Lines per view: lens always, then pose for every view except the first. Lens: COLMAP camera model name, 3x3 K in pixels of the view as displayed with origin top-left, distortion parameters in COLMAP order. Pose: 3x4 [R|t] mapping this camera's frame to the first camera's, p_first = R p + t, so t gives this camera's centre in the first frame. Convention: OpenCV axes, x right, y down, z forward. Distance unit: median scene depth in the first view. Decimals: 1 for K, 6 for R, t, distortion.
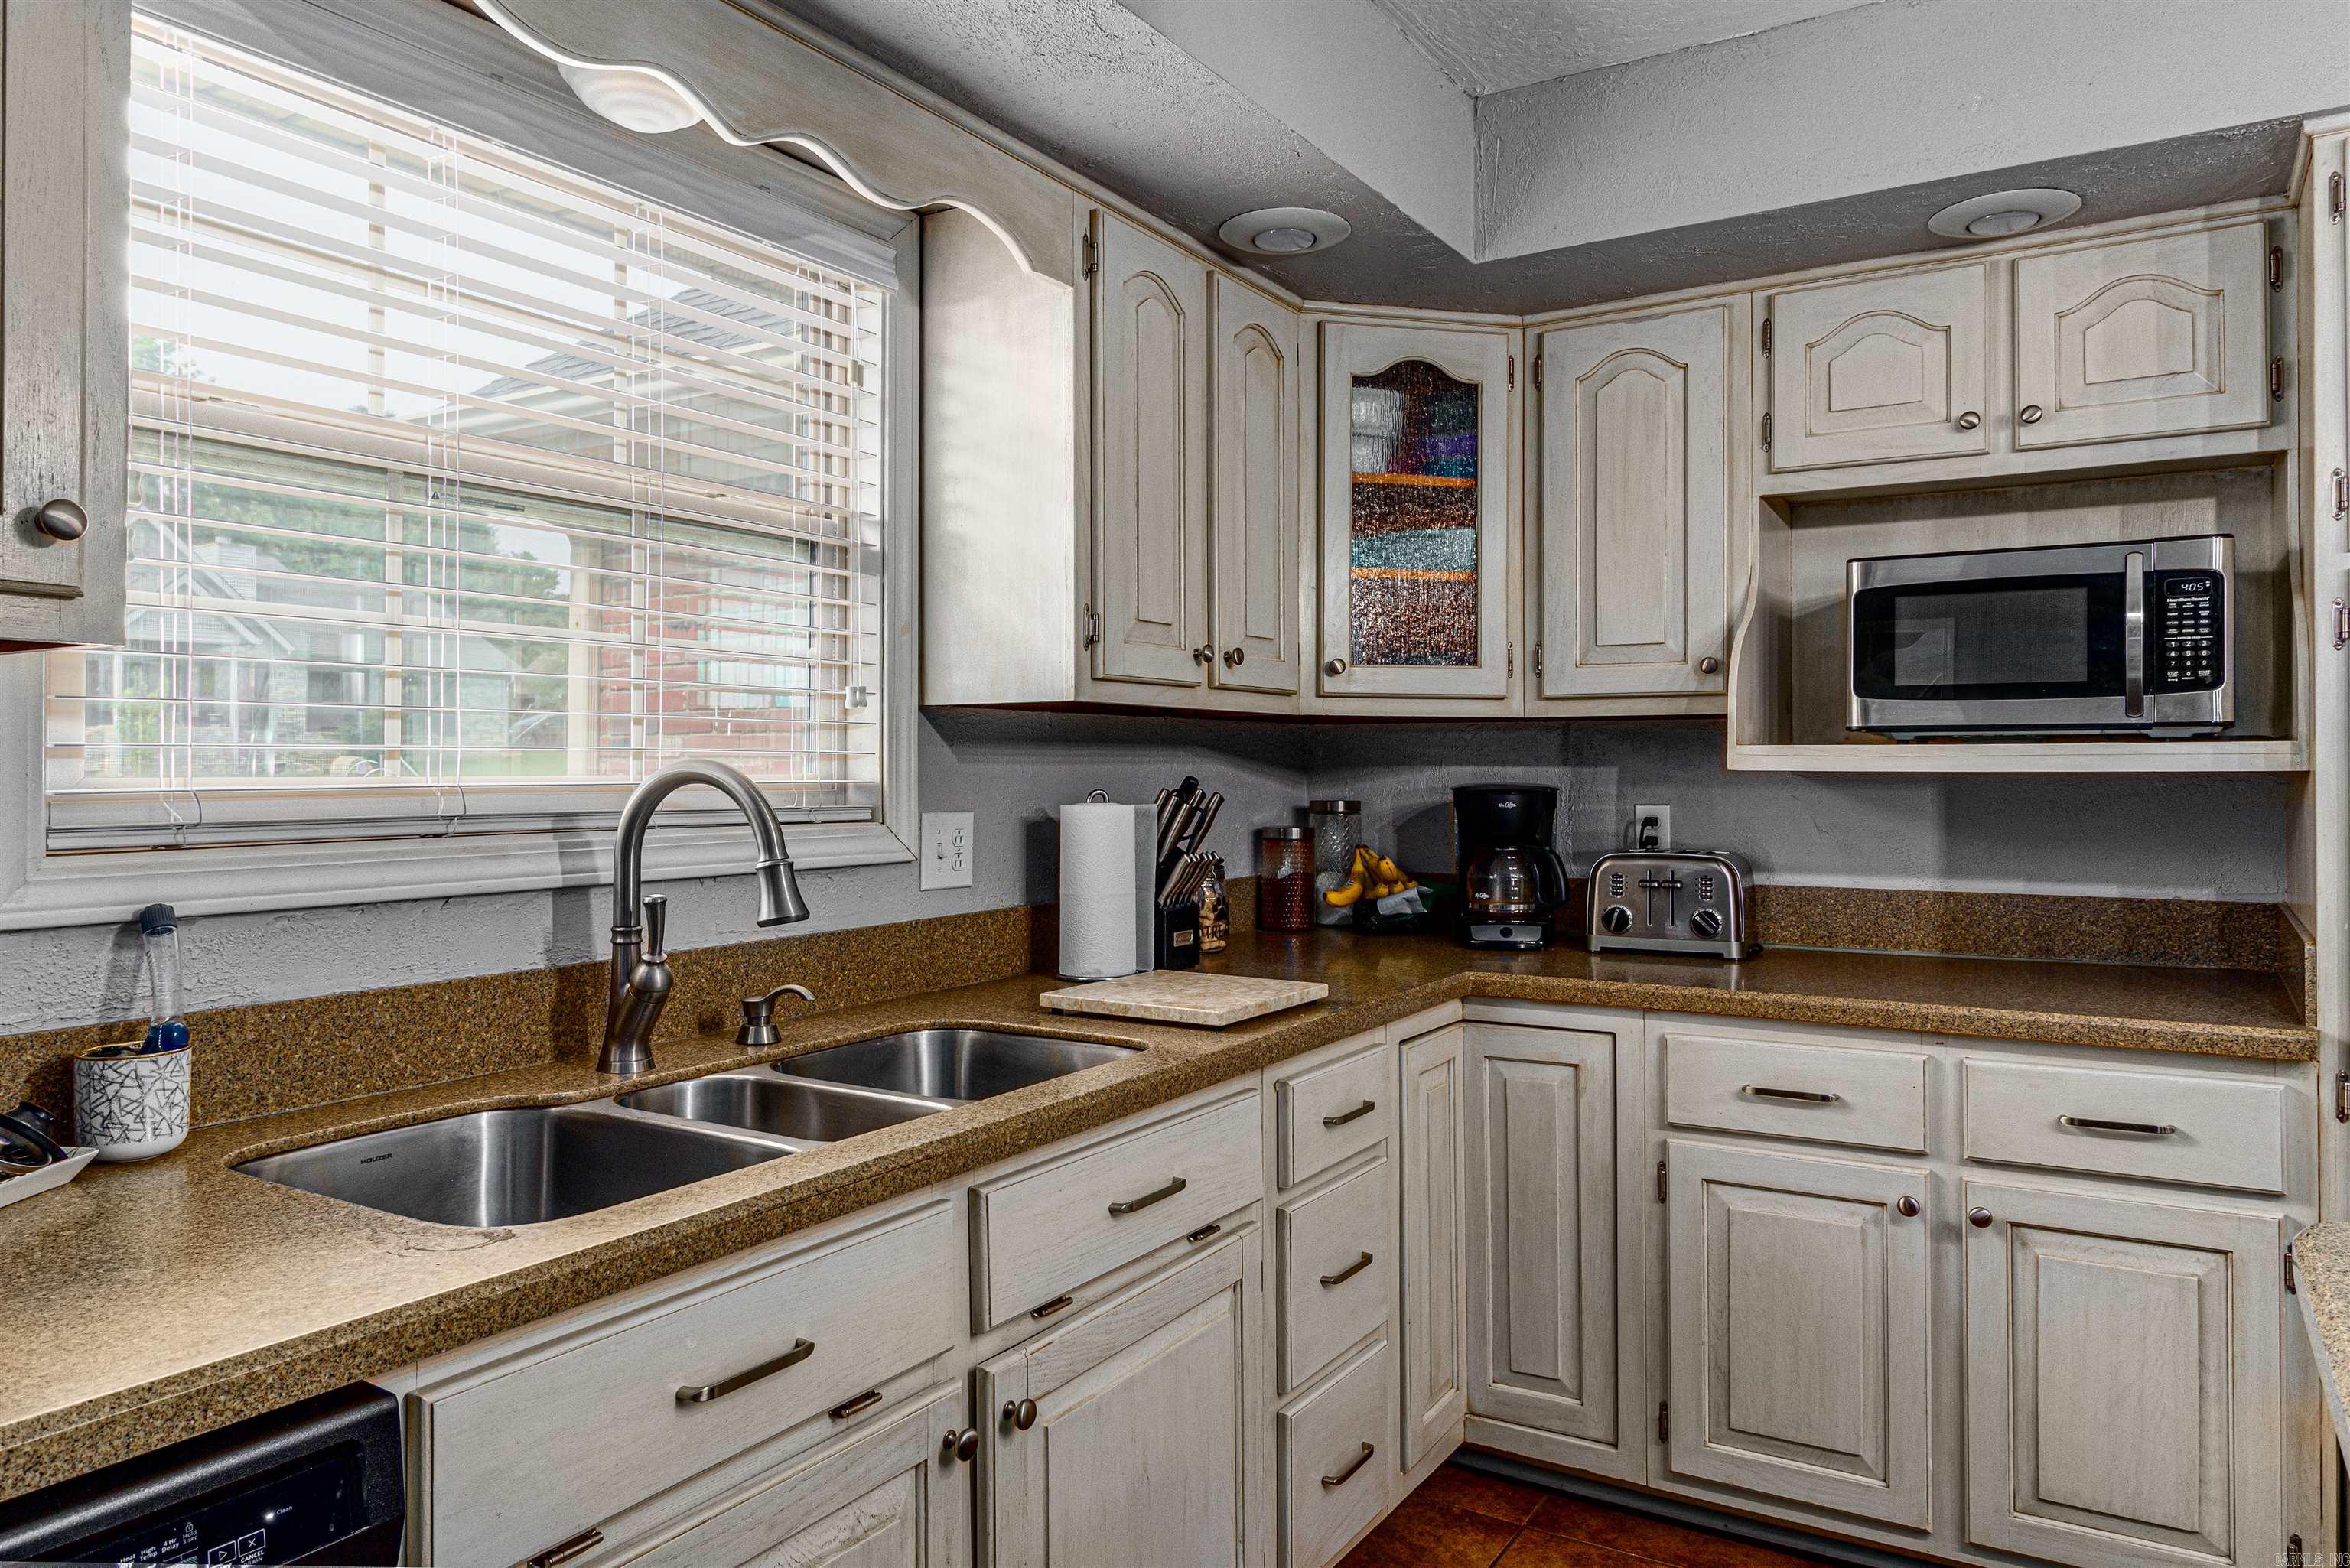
lens RADIAL K [[1529.9, 0, 1182.5], [0, 1529.9, 774.1], [0, 0, 1]] dist [0.008241, 0.001393]
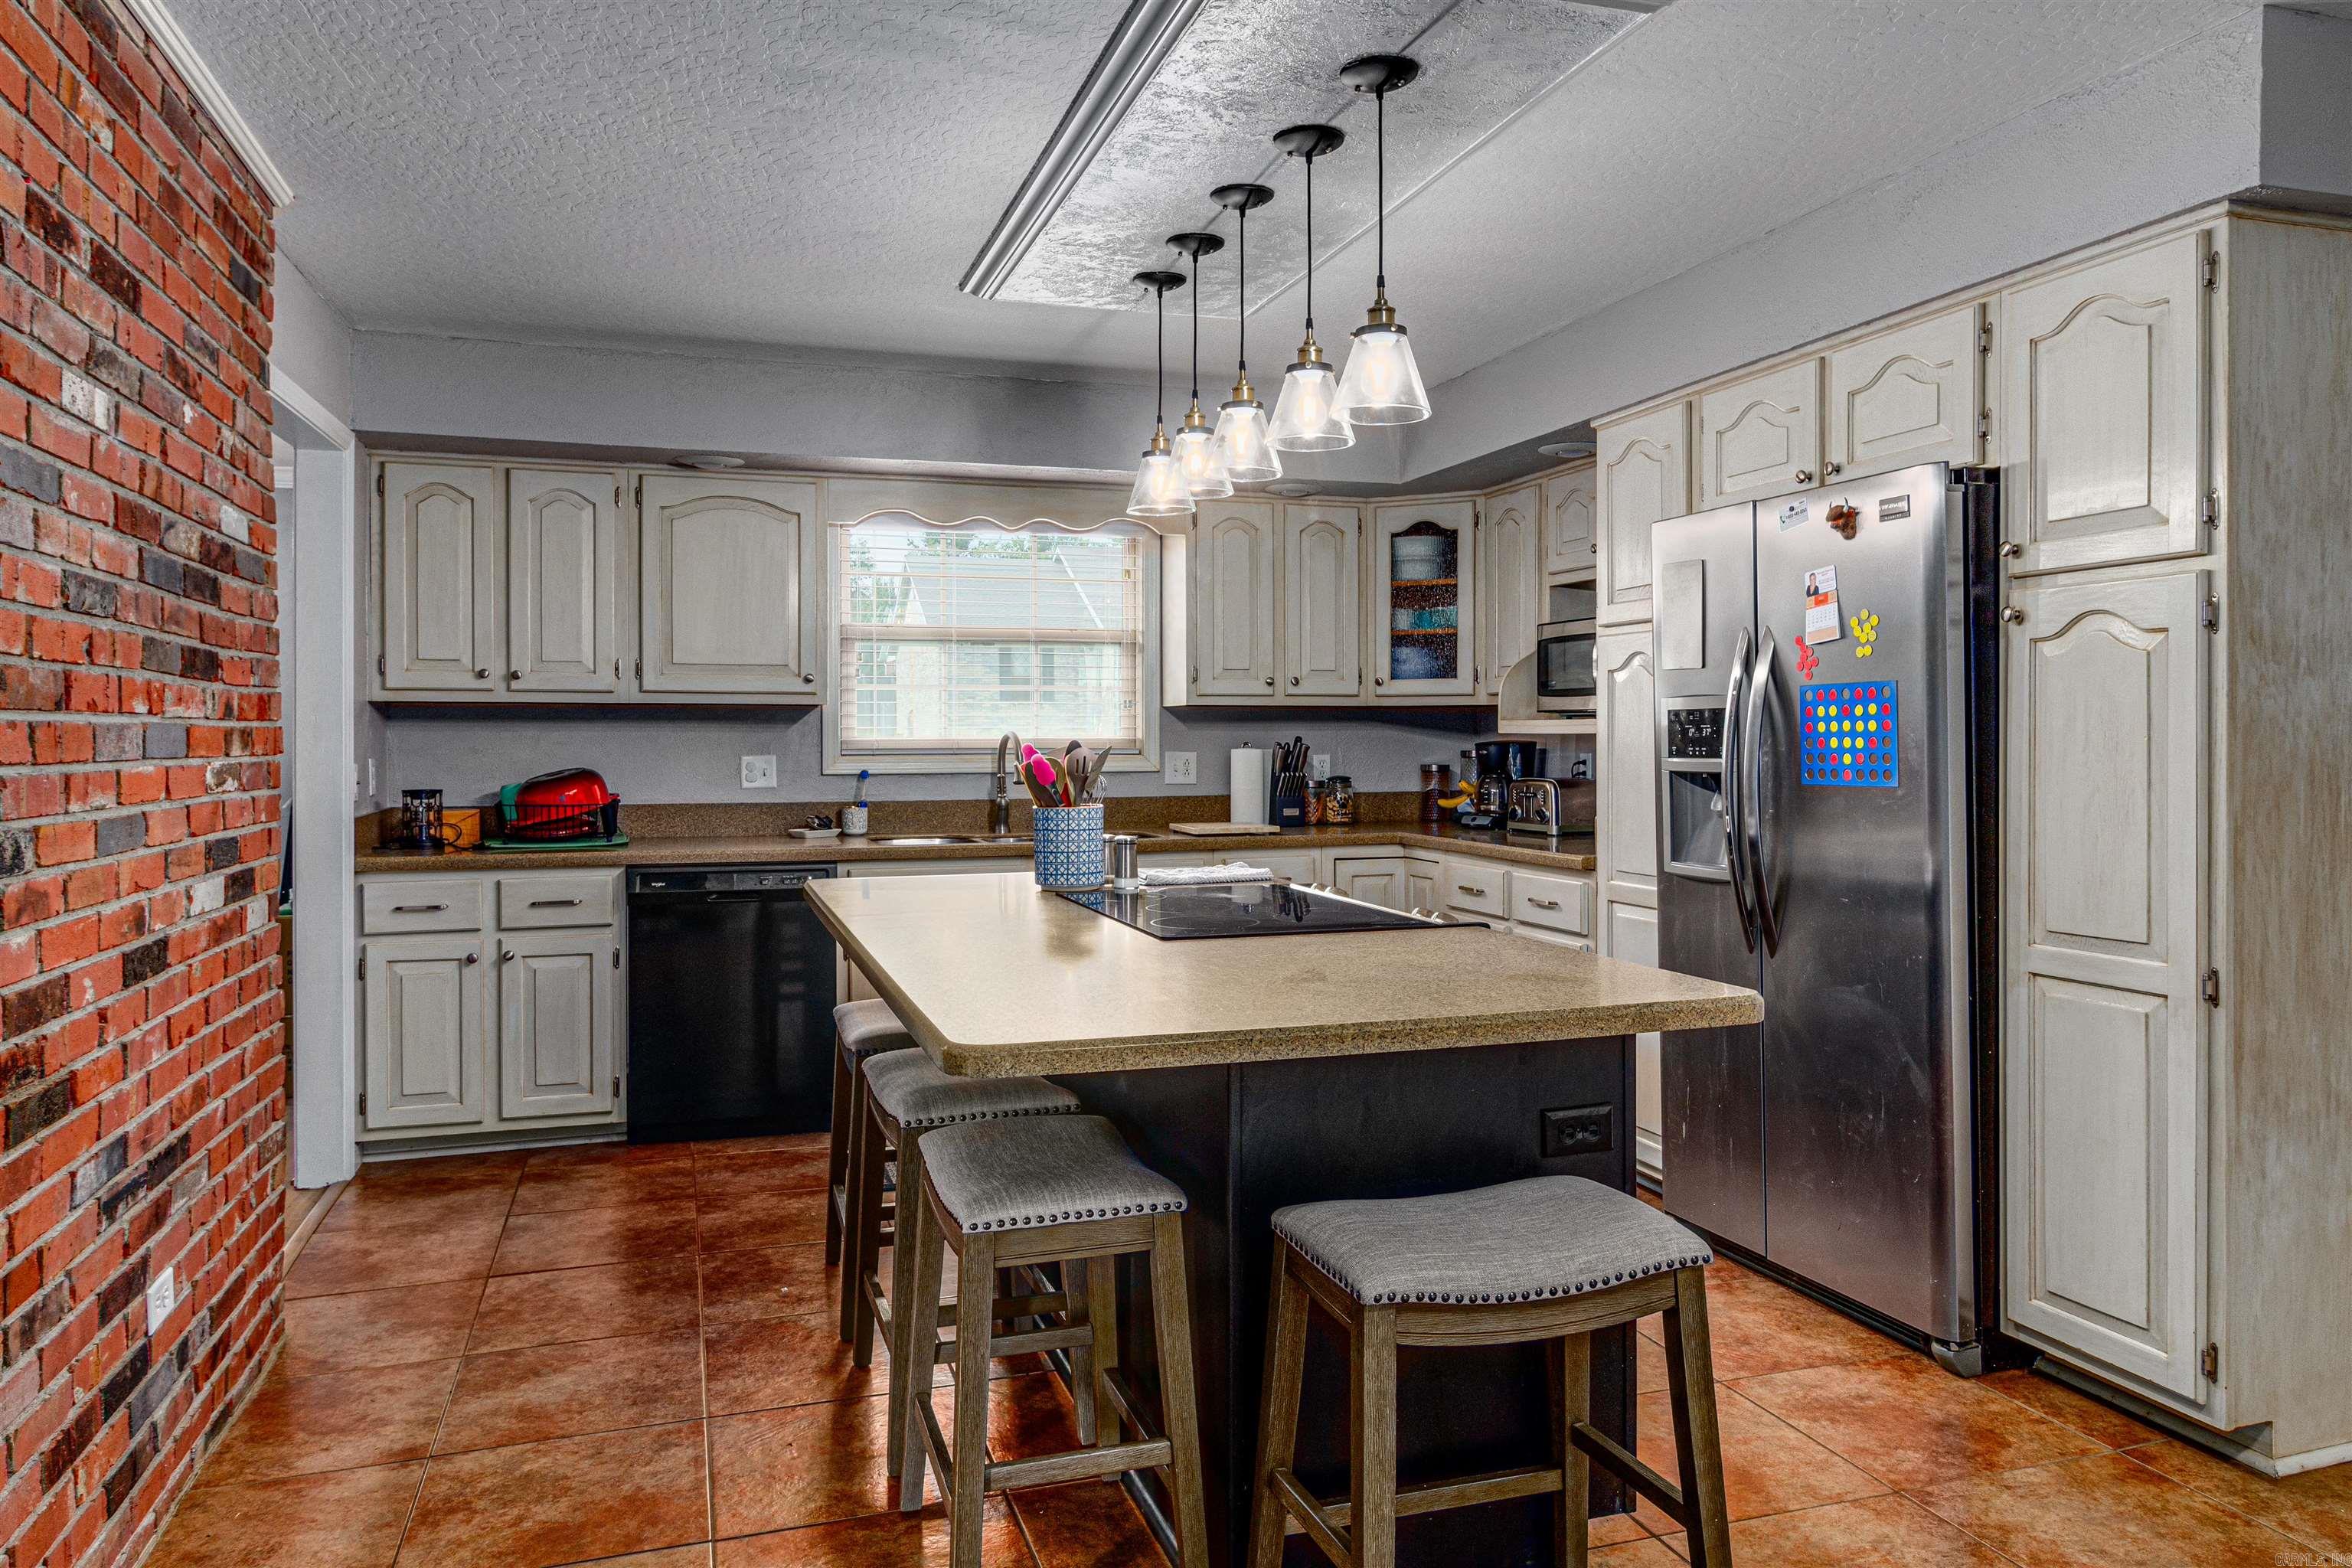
lens RADIAL K [[1603.2, 0, 1178.9], [0, 1603.2, 767.2], [0, 0, 1]] dist [0.062972, 0.002754]
pose [[0.757248, 0.011749, -0.653022, 1.538221], [-0.000417, 0.999847, 0.017505, 0.006480], [0.653128, -0.012984, 0.757136, -0.910566]]
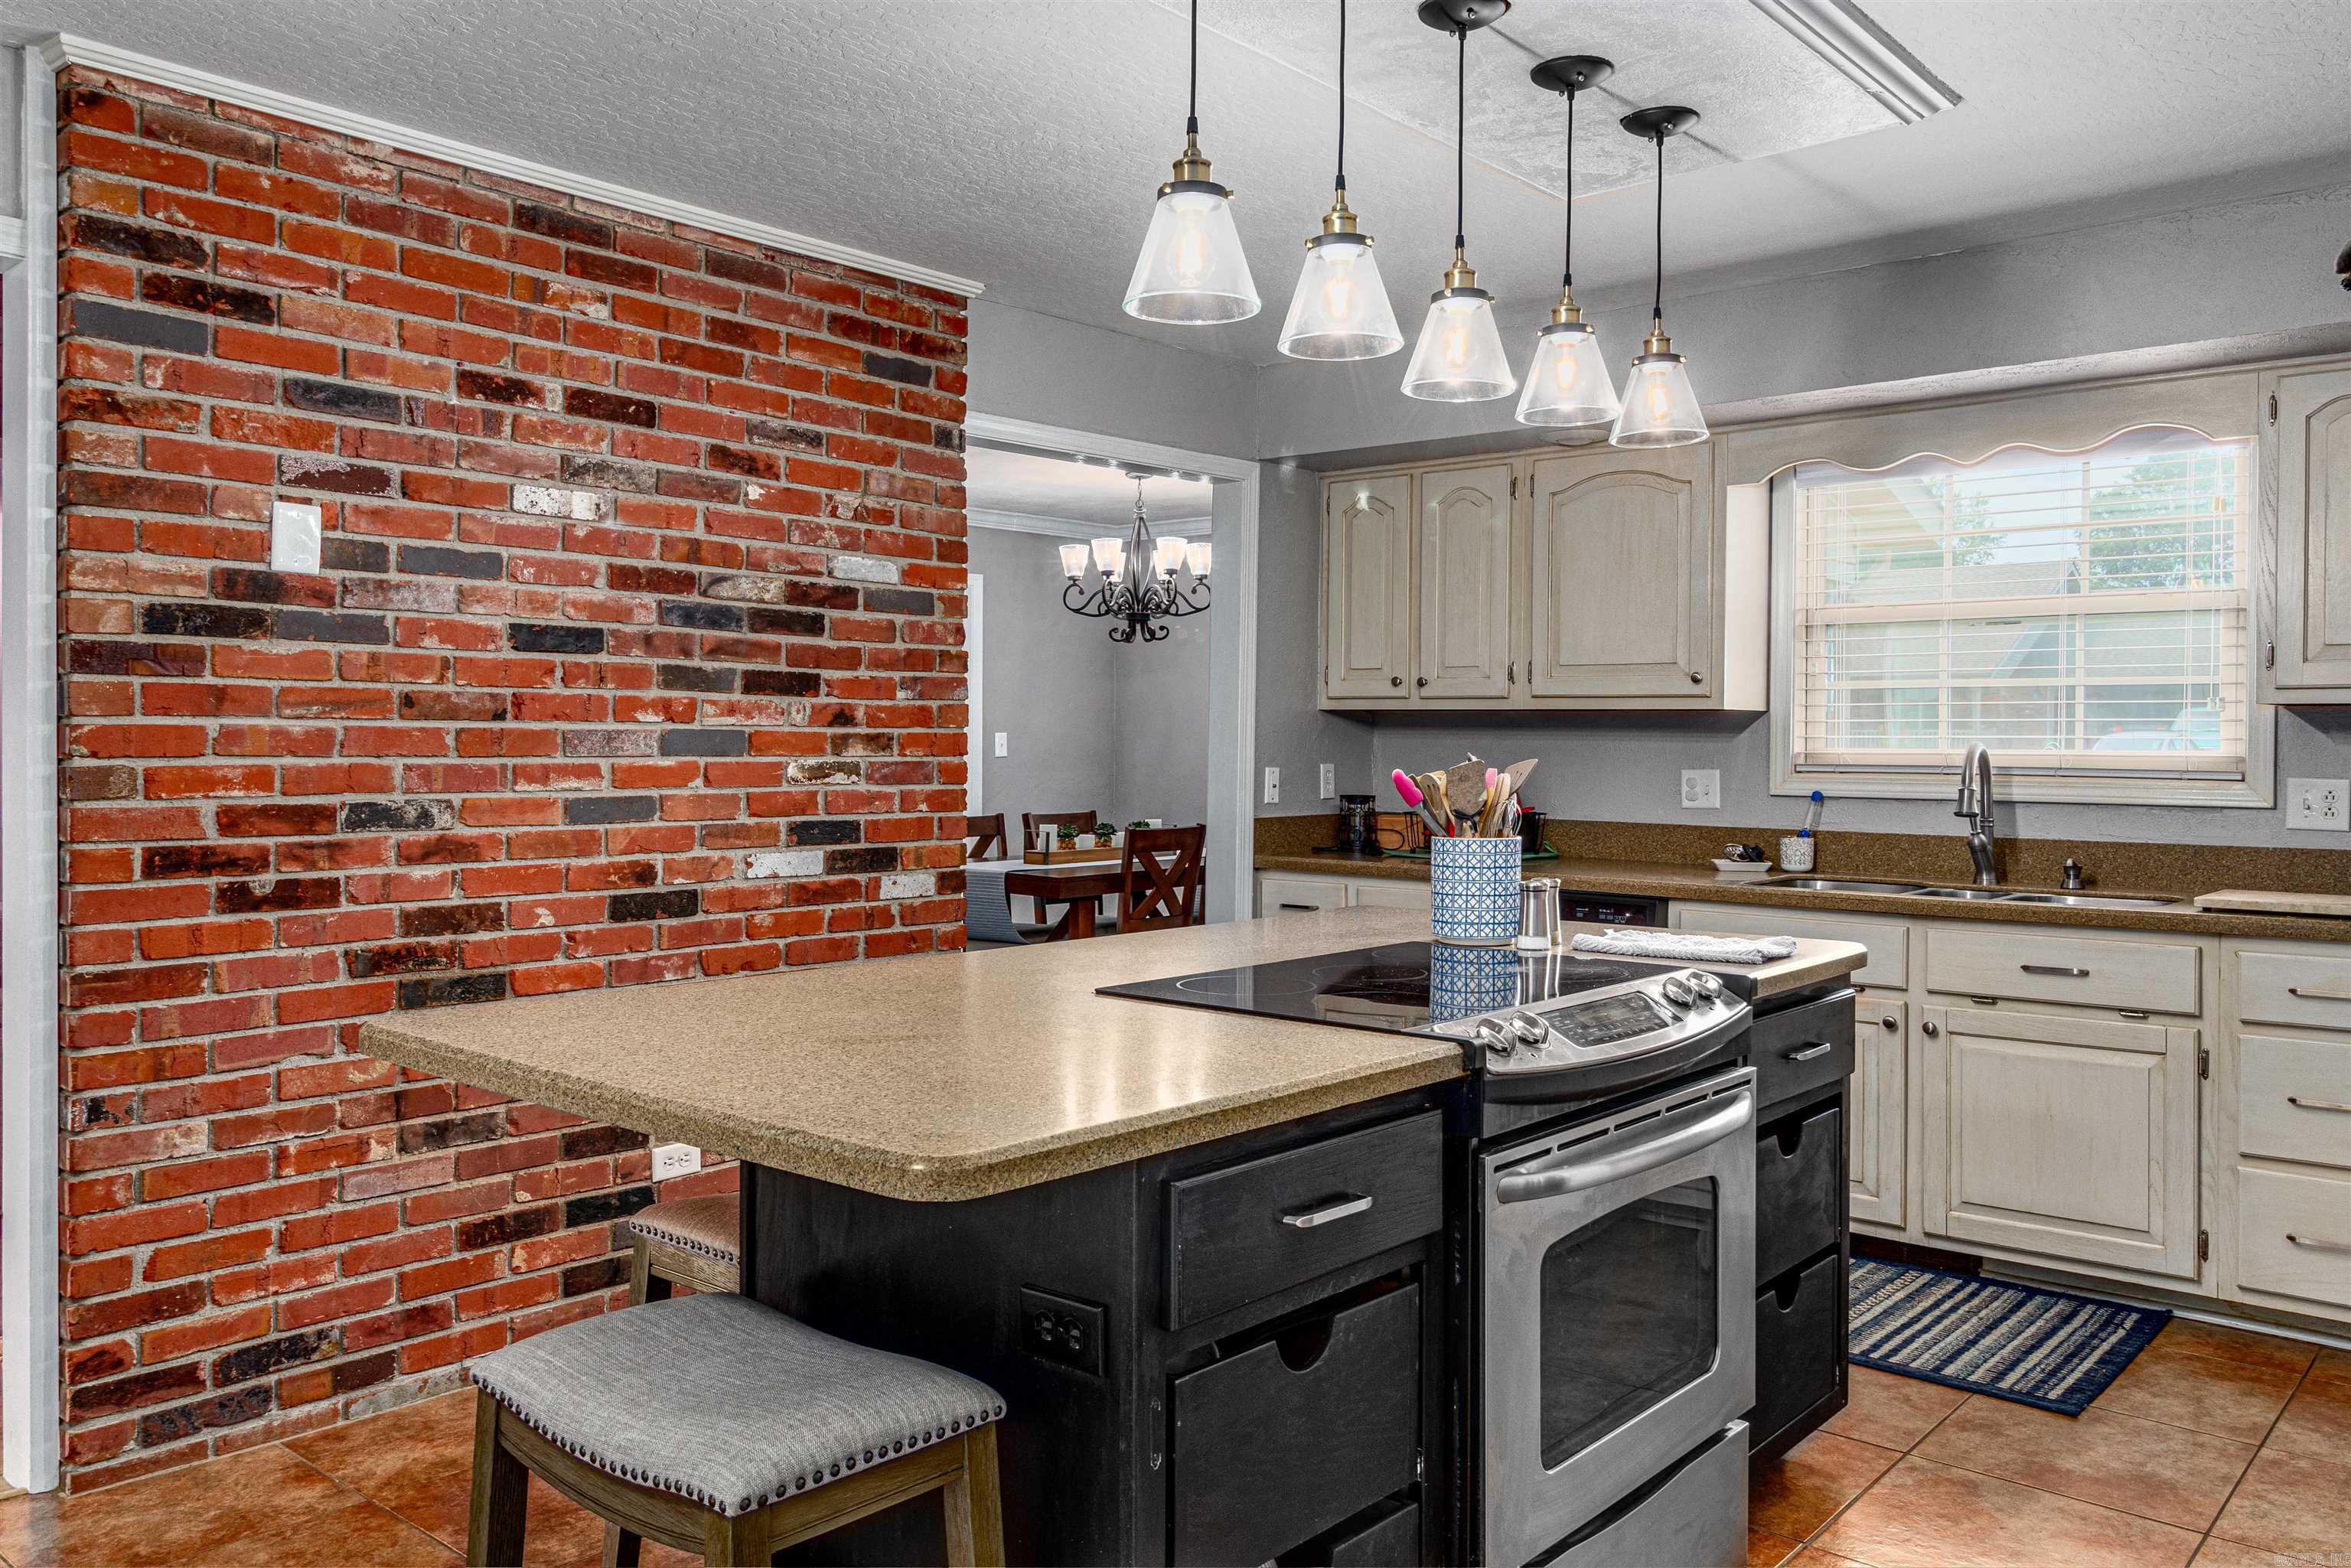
lens RADIAL K [[1773.1, 0, 1177.7], [0, 1773.1, 766.4], [0, 0, 1]] dist [0.004296, 0.004333]
pose [[-0.161238, 0.012744, -0.986833, 1.805583], [-0.011050, 0.999831, 0.014718, 0.001565], [0.986854, 0.013278, -0.161069, 0.214028]]
